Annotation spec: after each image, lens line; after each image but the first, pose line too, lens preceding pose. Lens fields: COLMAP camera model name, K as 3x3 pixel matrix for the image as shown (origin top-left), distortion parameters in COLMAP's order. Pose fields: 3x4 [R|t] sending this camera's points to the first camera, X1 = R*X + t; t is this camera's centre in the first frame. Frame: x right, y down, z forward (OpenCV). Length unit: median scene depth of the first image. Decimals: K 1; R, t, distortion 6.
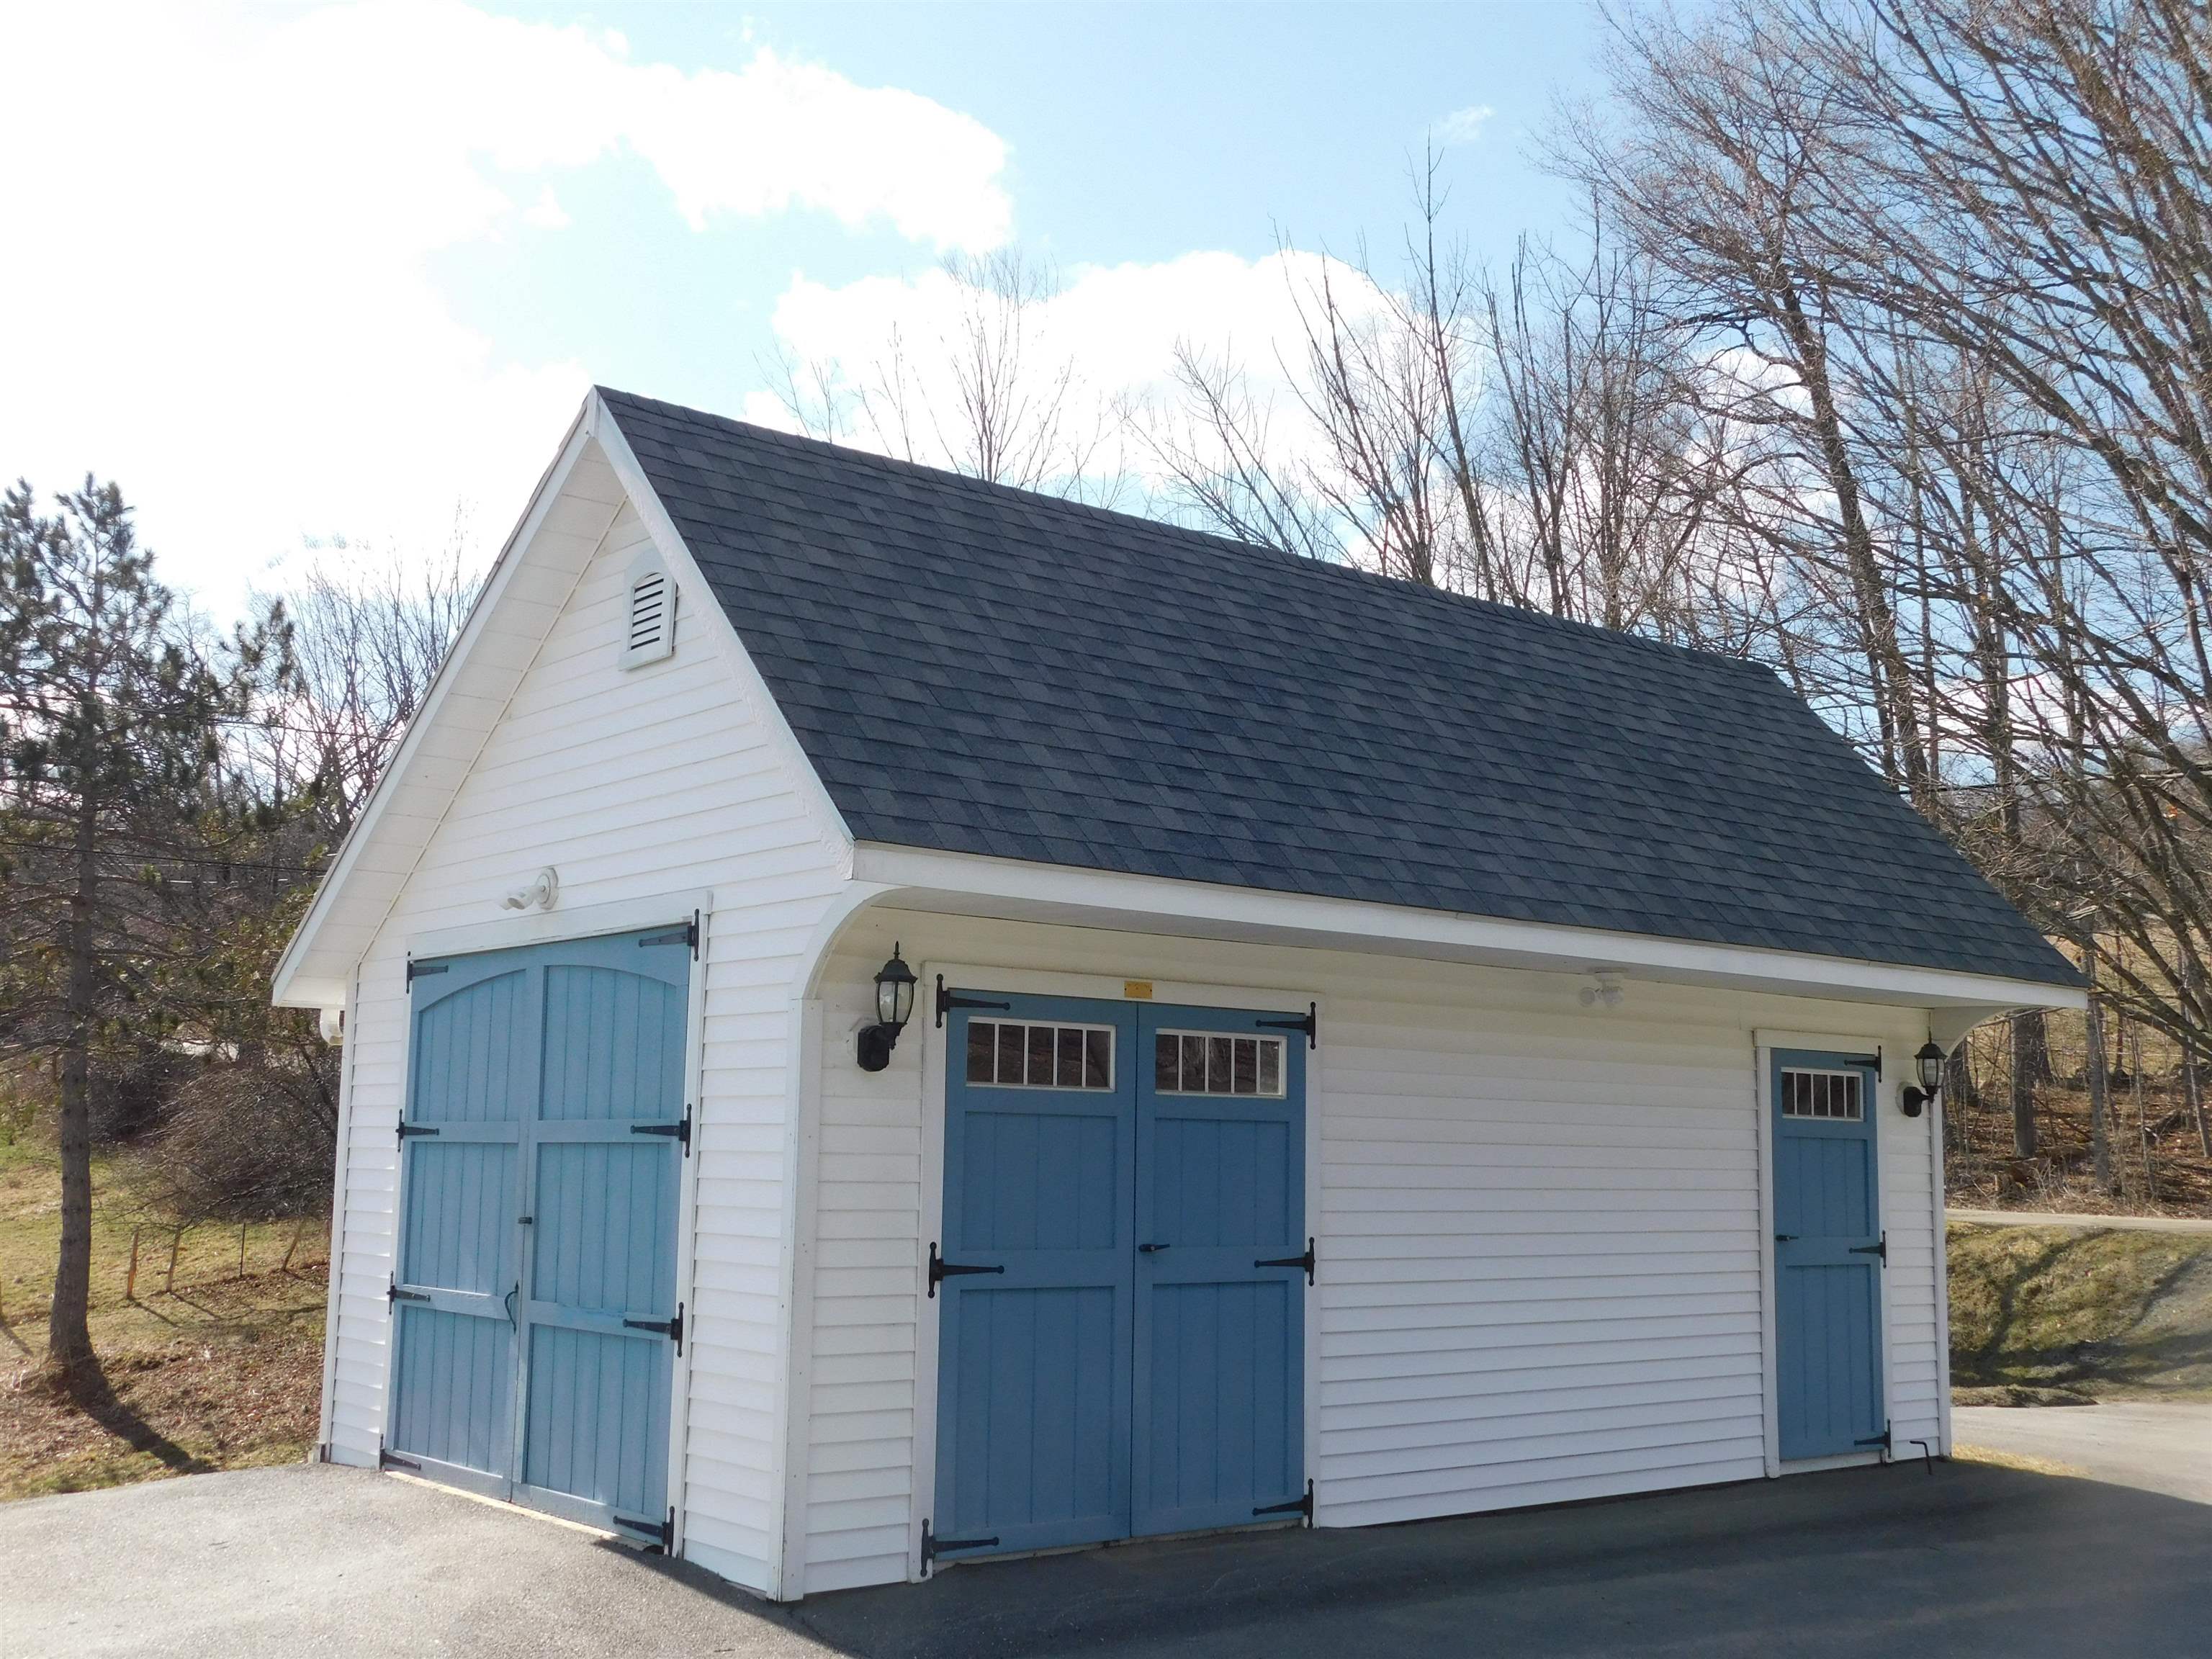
lens RADIAL K [[2323.4, 0, 1106.2], [0, 2323.4, 833.2], [0, 0, 1]] dist [0.004351, 0.000000]
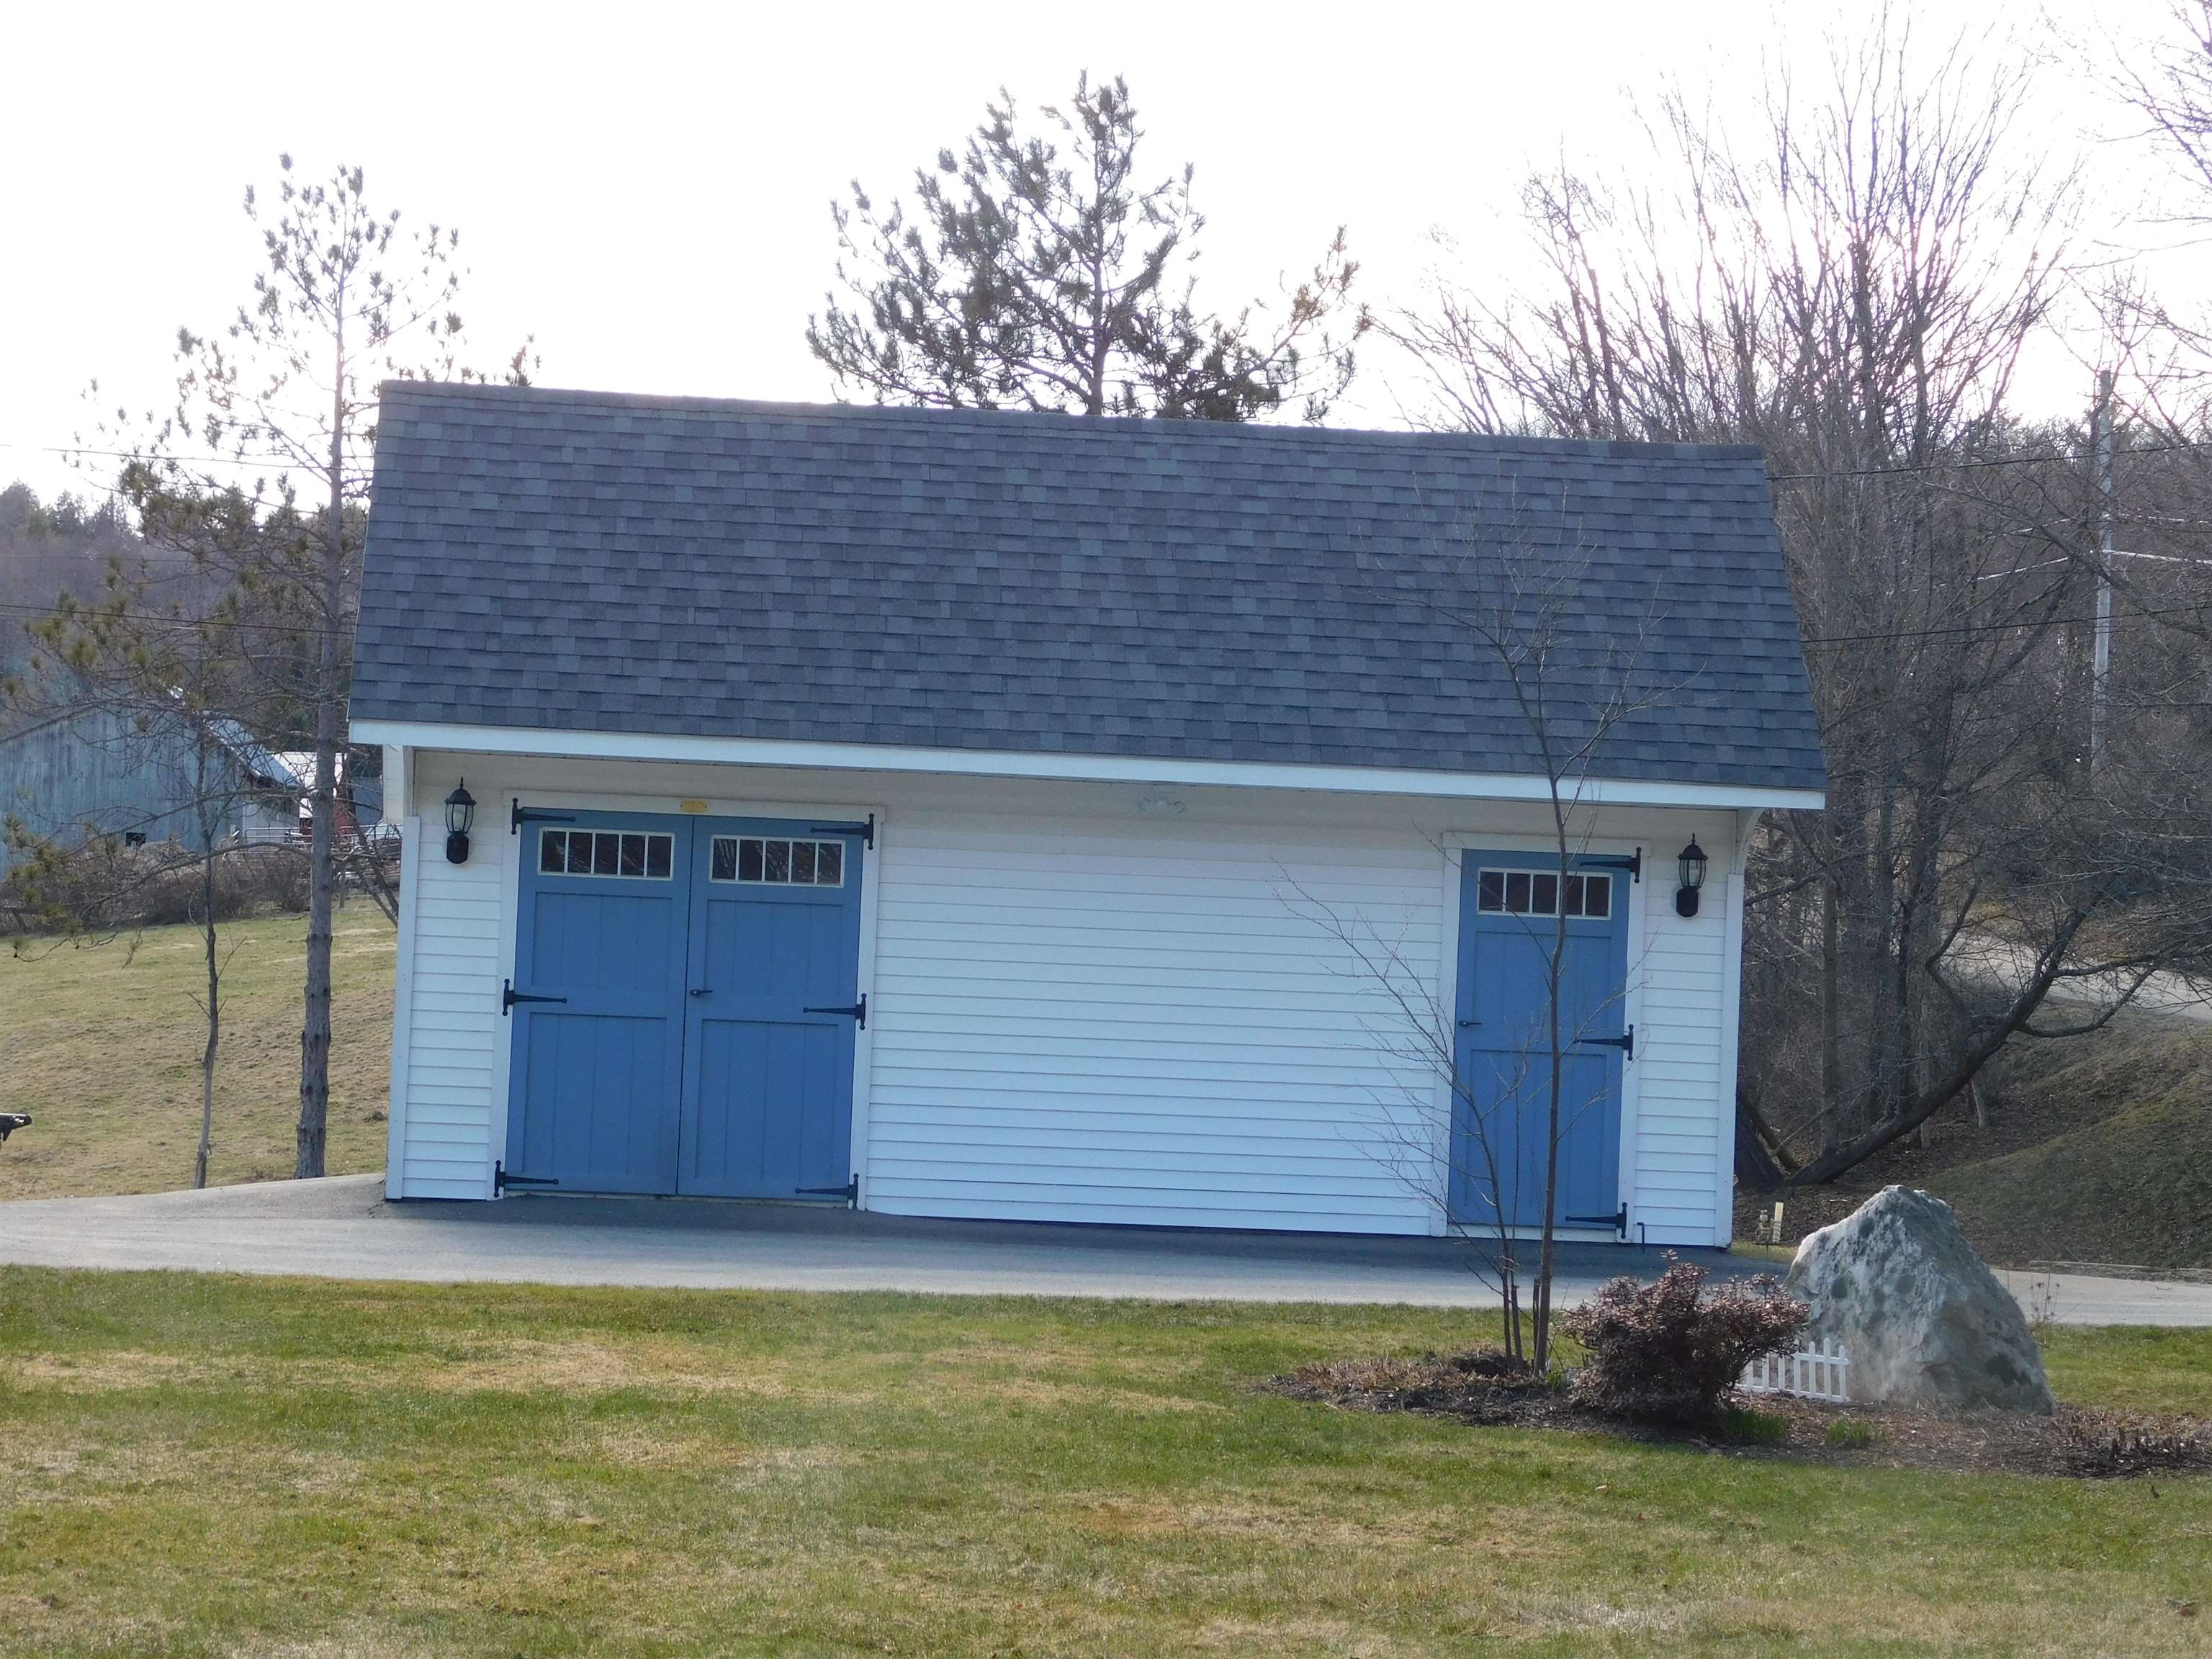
lens RADIAL K [[5162.3, 0, 1105.9], [0, 5162.3, 829.2], [0, 0, 1]] dist [0.071580, 0.000000]
pose [[0.828057, -0.005905, -0.560613, 1.912506], [0.051413, 0.996531, 0.065444, -0.105244], [0.558282, -0.083015, 0.825488, -1.370860]]
